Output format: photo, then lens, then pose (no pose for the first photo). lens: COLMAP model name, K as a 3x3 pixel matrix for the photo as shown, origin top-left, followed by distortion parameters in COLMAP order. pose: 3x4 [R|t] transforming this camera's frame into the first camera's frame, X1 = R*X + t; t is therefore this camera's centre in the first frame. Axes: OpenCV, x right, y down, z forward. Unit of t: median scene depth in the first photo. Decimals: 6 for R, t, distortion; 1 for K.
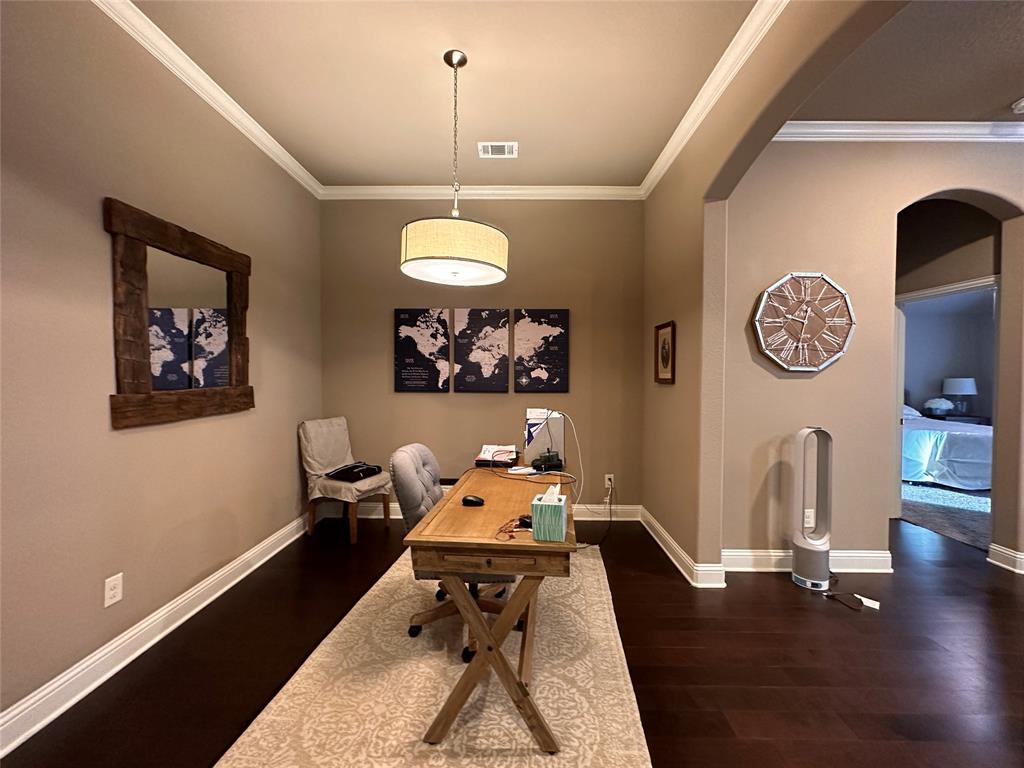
lens RADIAL K [[408.4, 0, 511.1], [0, 408.4, 384.9], [0, 0, 1]] dist [-0.003045, 0.000613]
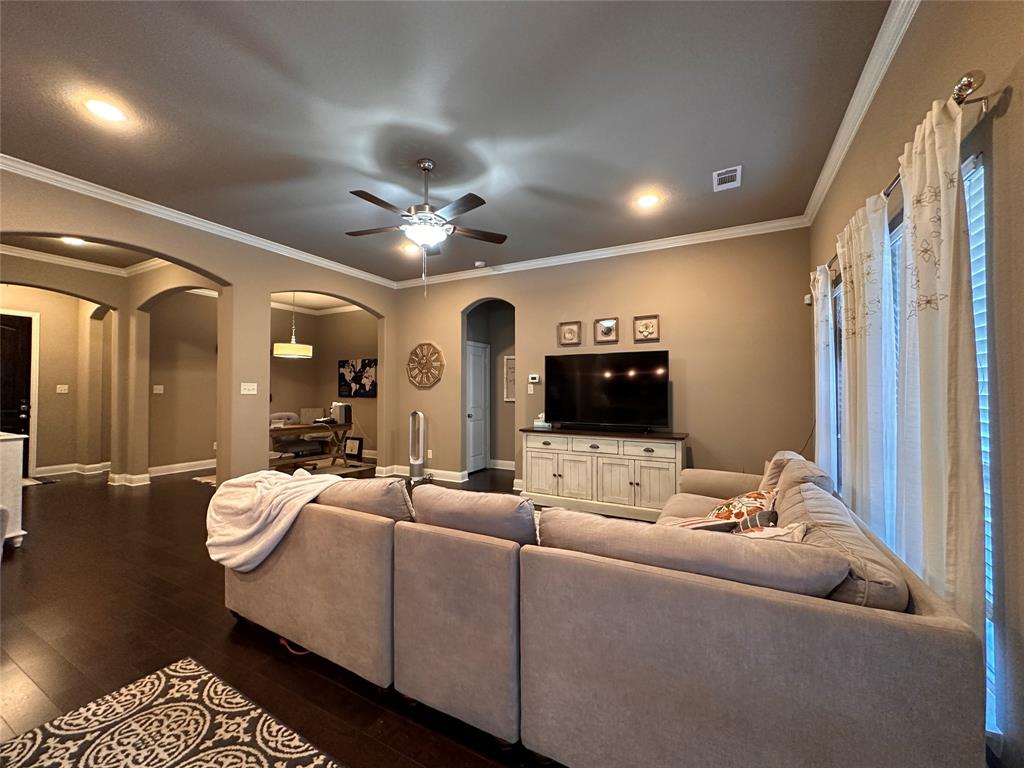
lens RADIAL K [[408.4, 0, 513.5], [0, 408.4, 384.3], [0, 0, 1]] dist [-0.003045, 0.000613]
pose [[0.887835, -0.012032, -0.460005, 1.631867], [-0.007339, 0.999161, -0.040298, 0.029736], [0.460104, 0.039154, 0.887001, -0.567852]]
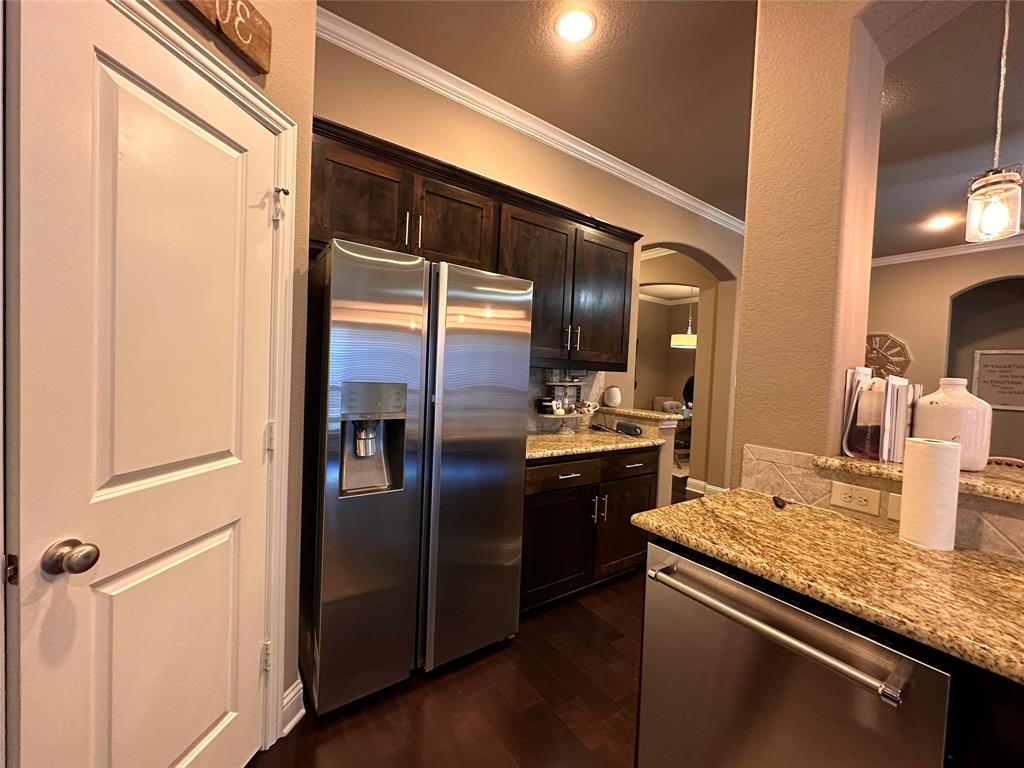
lens RADIAL K [[408.4, 0, 512.9], [0, 408.4, 384.0], [0, 0, 1]] dist [-0.003045, 0.000613]
pose [[0.579098, 0.046060, -0.813956, 0.975396], [-0.064535, 0.997860, 0.010552, 0.038699], [0.812700, 0.046418, 0.580831, -1.126930]]
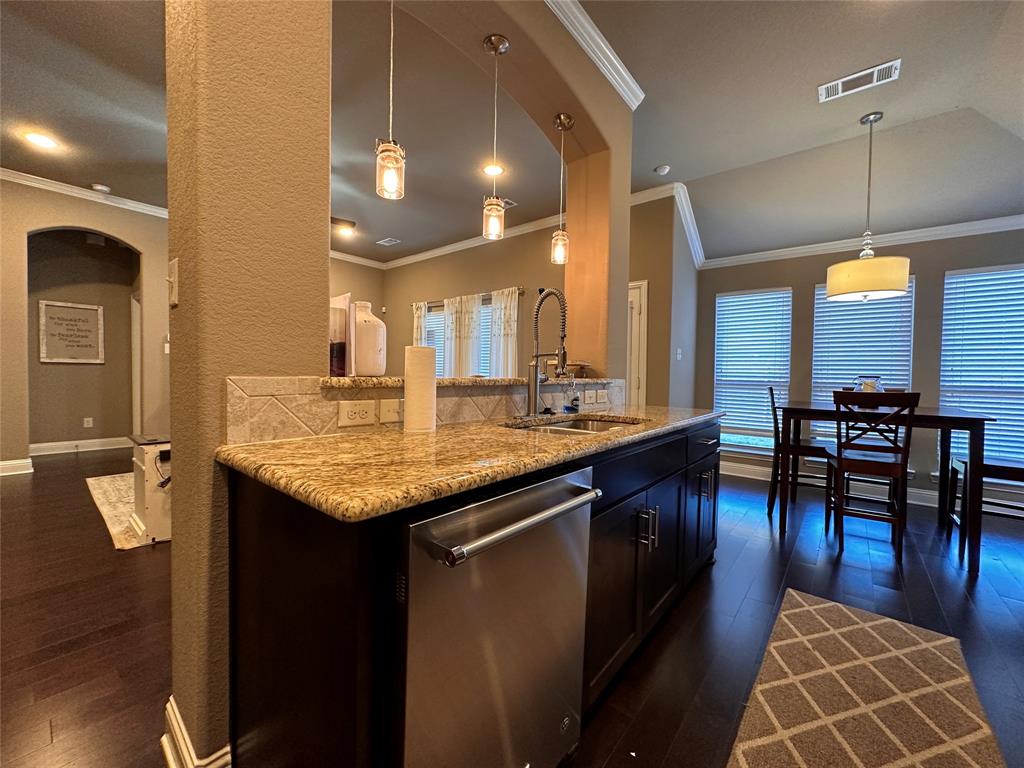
lens RADIAL K [[408.4, 0, 512.6], [0, 408.4, 384.5], [0, 0, 1]] dist [-0.003045, 0.000613]
pose [[0.629795, -0.013620, 0.776642, 0.677695], [0.003857, 0.999889, 0.014407, 0.092292], [-0.776752, -0.006079, 0.629777, -1.002052]]
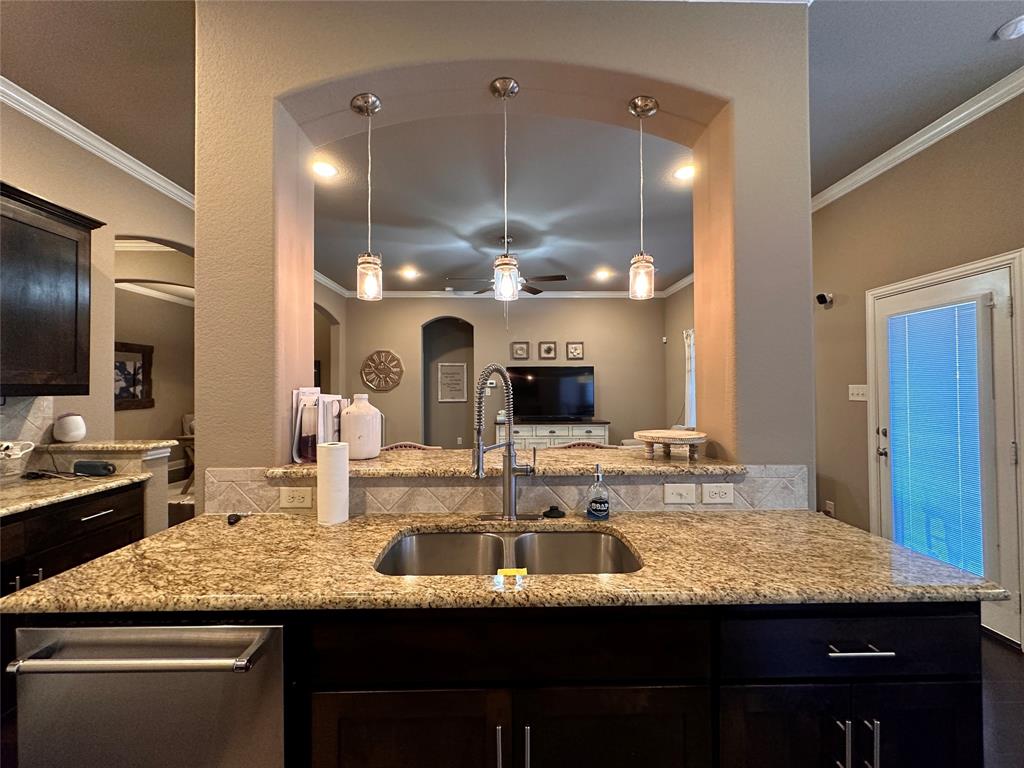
lens RADIAL K [[408.4, 0, 513.0], [0, 408.4, 384.0], [0, 0, 1]] dist [-0.003045, 0.000613]
pose [[0.999624, -0.008822, 0.025952, 1.081075], [0.009754, 0.999304, -0.035998, 0.020507], [-0.025617, 0.036238, 0.999015, -1.114528]]
